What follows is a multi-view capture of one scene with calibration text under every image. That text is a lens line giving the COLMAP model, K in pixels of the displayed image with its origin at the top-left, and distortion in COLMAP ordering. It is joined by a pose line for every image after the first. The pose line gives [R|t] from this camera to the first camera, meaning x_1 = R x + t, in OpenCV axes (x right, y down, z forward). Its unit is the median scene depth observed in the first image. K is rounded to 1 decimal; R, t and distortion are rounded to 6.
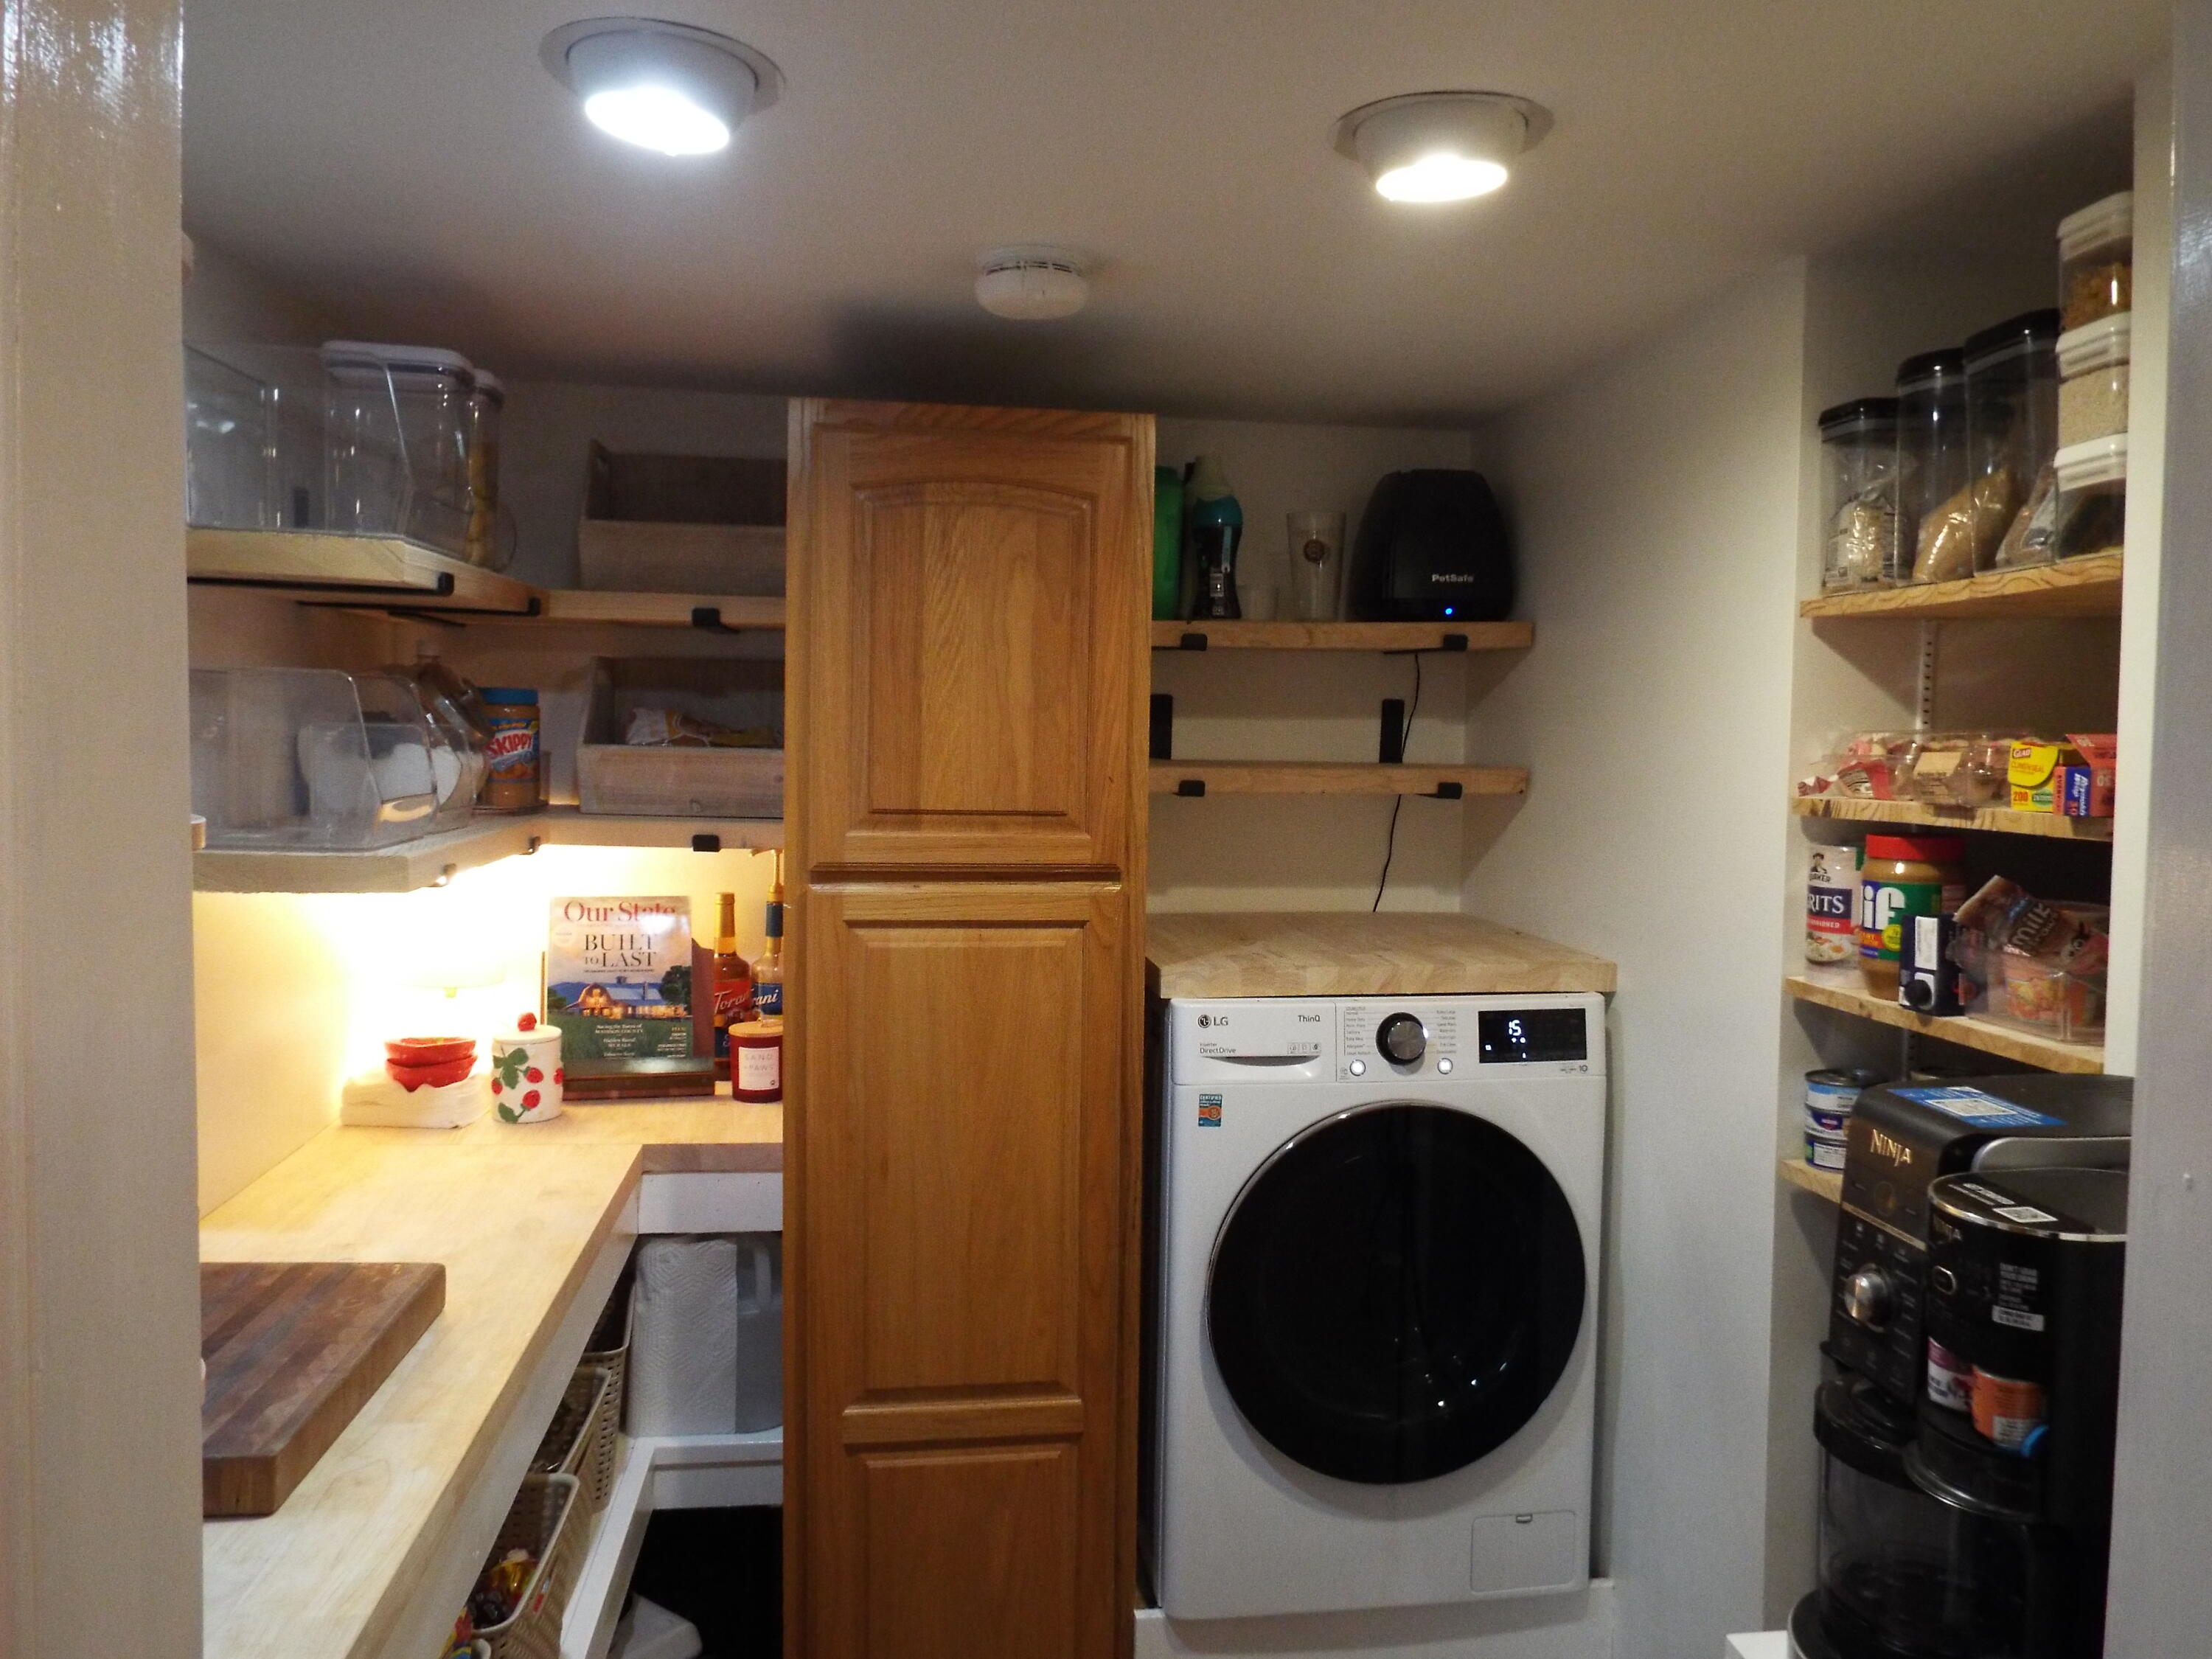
lens RADIAL K [[1526.1, 0, 1108.2], [0, 1526.1, 814.9], [0, 0, 1]] dist [-0.035155, 0.056422]
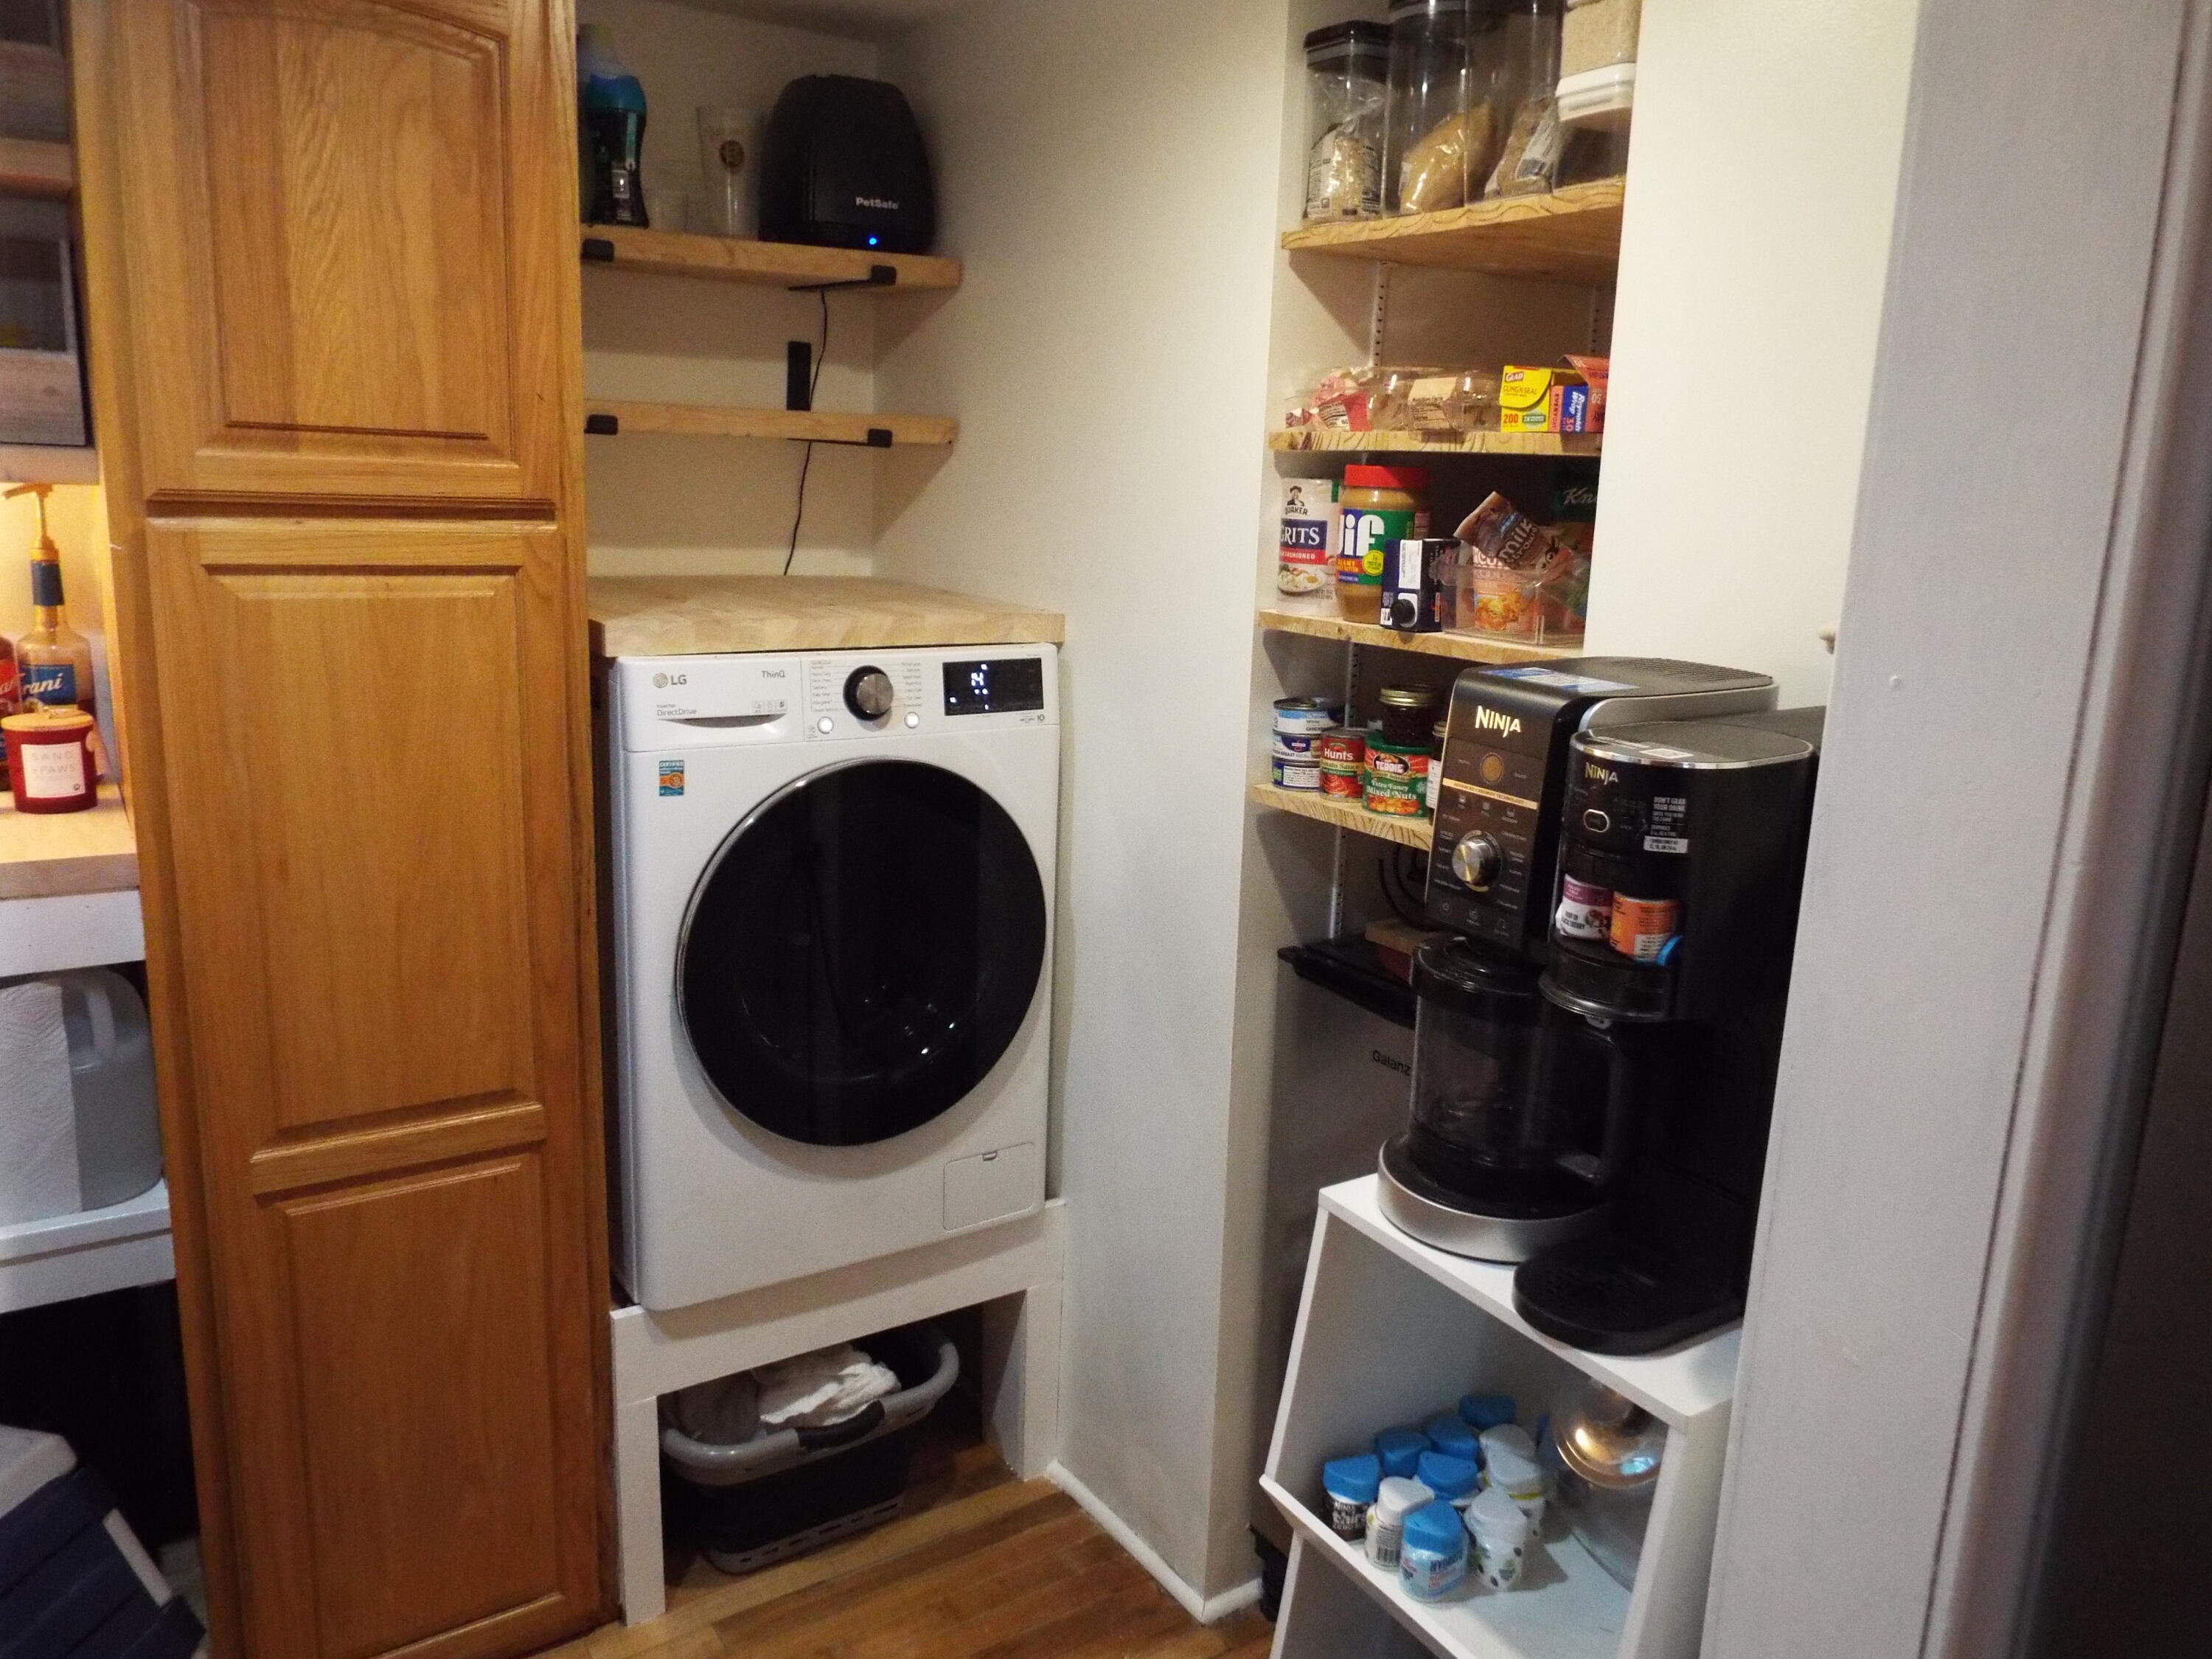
lens RADIAL K [[1579.3, 0, 1103.2], [0, 1579.3, 770.7], [0, 0, 1]] dist [-0.005739, 0.005291]
pose [[0.908584, -0.060518, 0.413295, -0.092005], [-0.008588, 0.986533, 0.163334, 0.036628], [-0.417614, -0.151952, 0.895829, 0.059620]]
